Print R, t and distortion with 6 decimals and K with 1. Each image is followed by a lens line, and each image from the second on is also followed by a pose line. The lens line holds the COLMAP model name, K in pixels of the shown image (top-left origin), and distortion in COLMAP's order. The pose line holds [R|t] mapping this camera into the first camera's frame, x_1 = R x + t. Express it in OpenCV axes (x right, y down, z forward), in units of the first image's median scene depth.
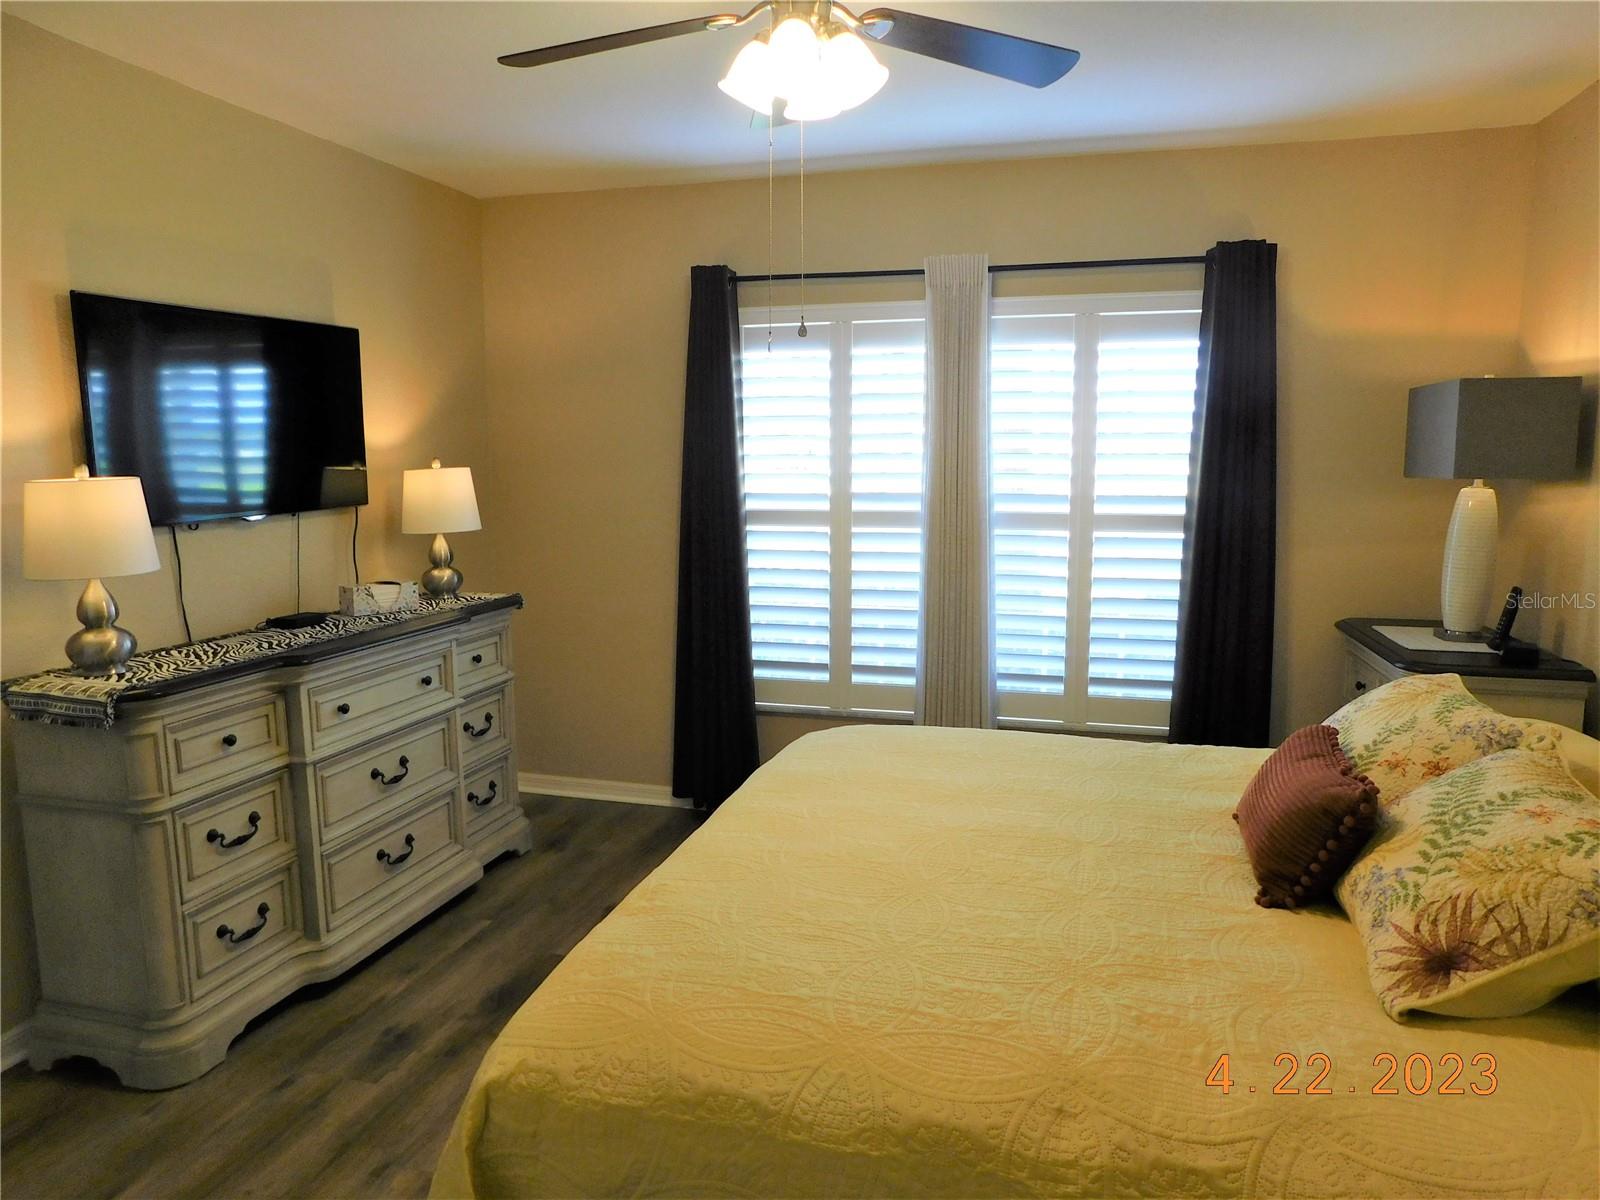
lens RADIAL K [[1059.9, 0, 790.5], [0, 1059.9, 600.0], [0, 0, 1]] dist [-0.037172, 0.015788]
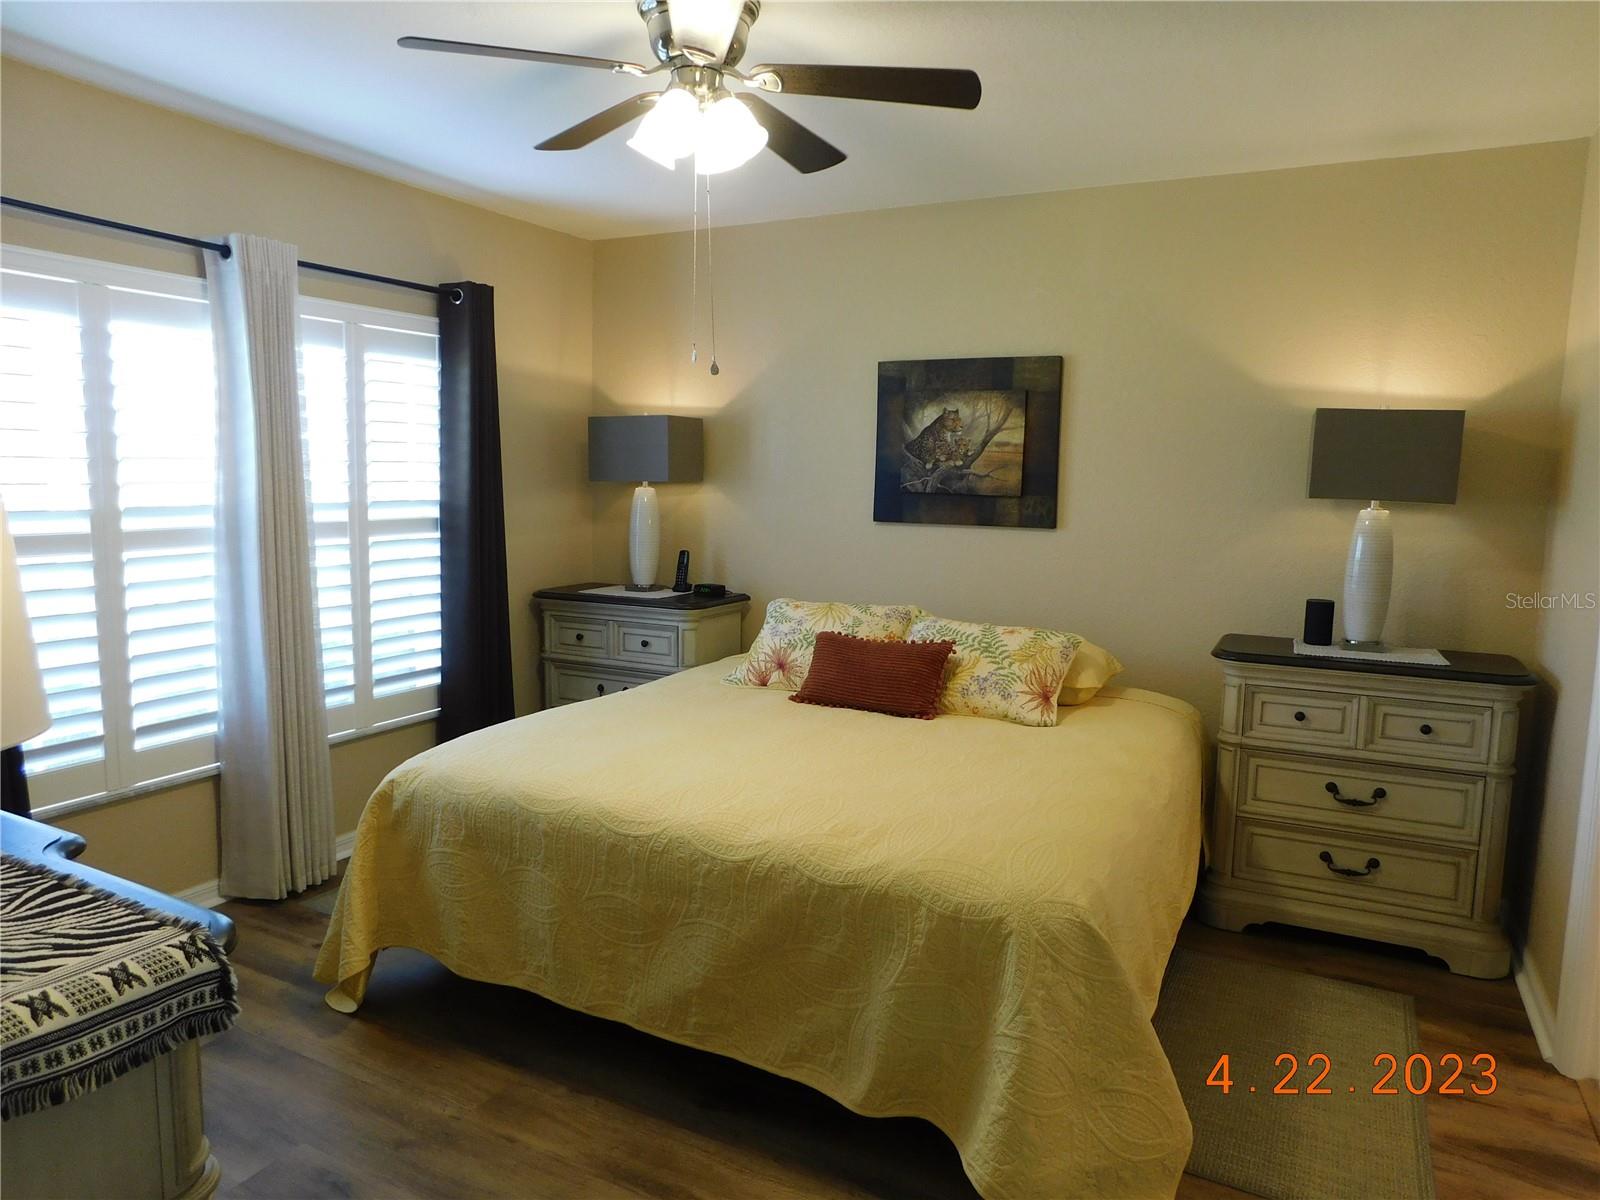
lens RADIAL K [[1059.9, 0, 801.3], [0, 1059.9, 590.4], [0, 0, 1]] dist [-0.037172, 0.015788]
pose [[0.214125, -0.103721, 0.971284, -0.624712], [0.120003, 0.989608, 0.079222, -0.044489], [-0.969407, 0.099594, 0.224346, 0.374966]]
